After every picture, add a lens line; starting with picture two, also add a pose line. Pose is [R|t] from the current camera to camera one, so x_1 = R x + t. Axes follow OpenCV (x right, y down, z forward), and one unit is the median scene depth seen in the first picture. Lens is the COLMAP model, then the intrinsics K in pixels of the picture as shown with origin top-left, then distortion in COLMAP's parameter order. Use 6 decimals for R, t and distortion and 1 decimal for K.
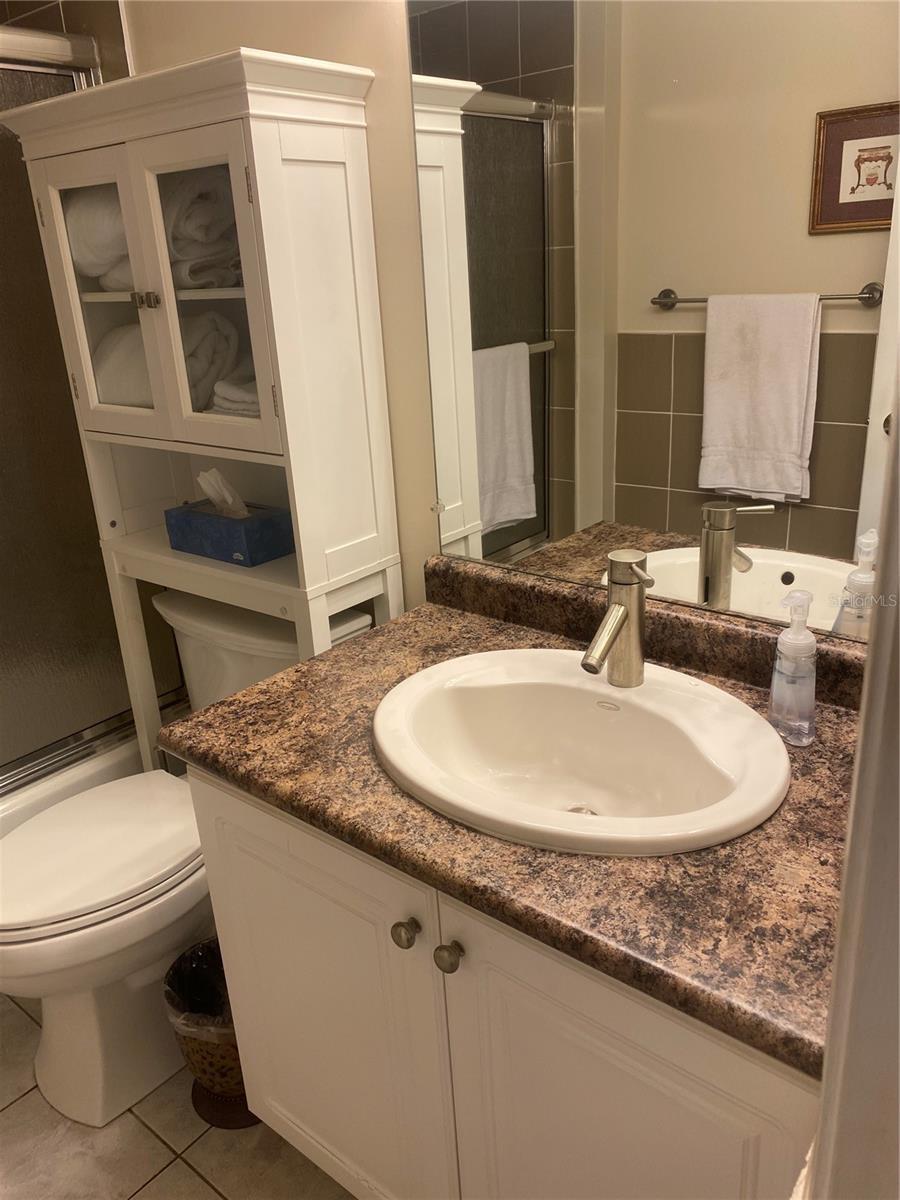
lens RADIAL K [[918.4, 0, 469.9], [0, 918.4, 603.2], [0, 0, 1]] dist [0.025519, -0.014262]
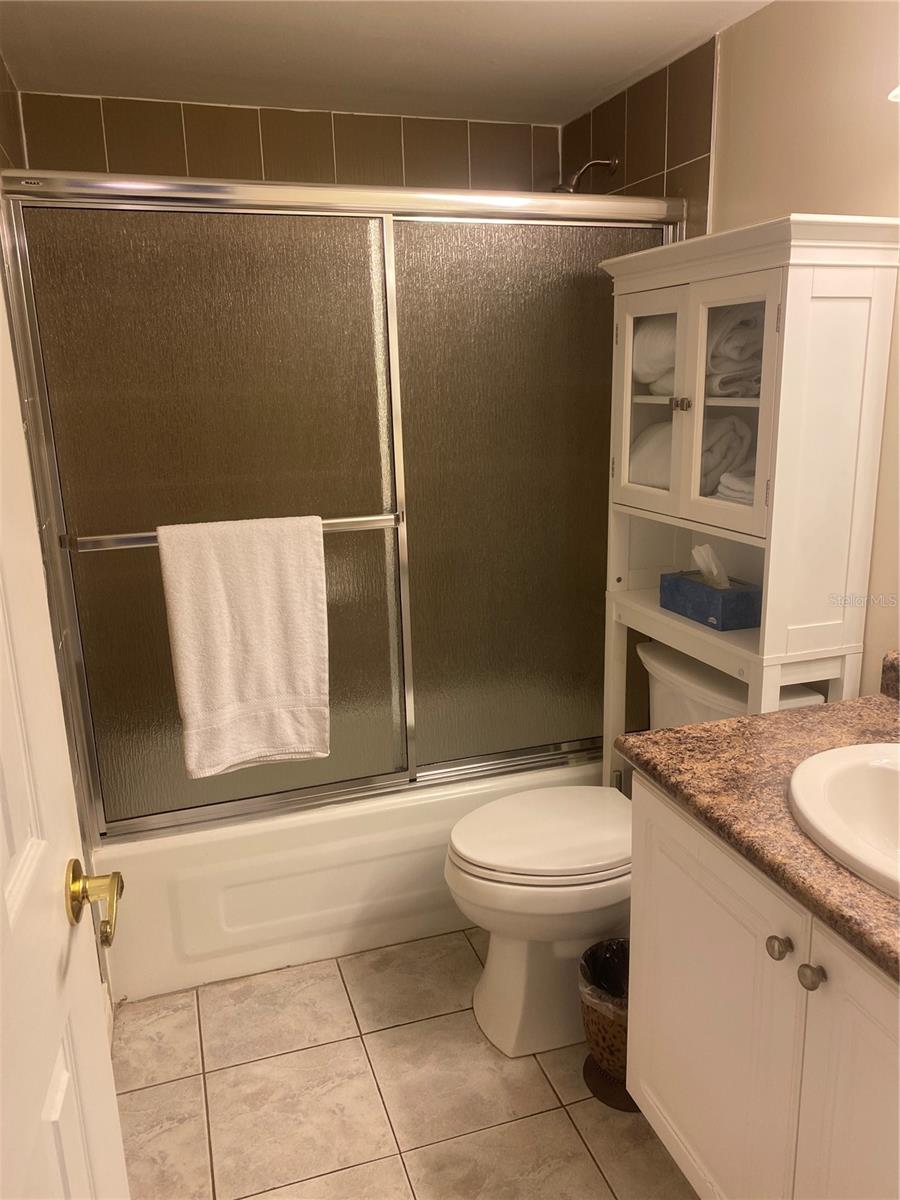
lens RADIAL K [[918.4, 0, 469.9], [0, 918.4, 603.2], [0, 0, 1]] dist [0.025519, -0.014262]
pose [[0.847392, 0.161160, -0.505920, 0.081638], [-0.208946, 0.977161, -0.038700, 0.041202], [0.488128, 0.138504, 0.861712, -0.173190]]
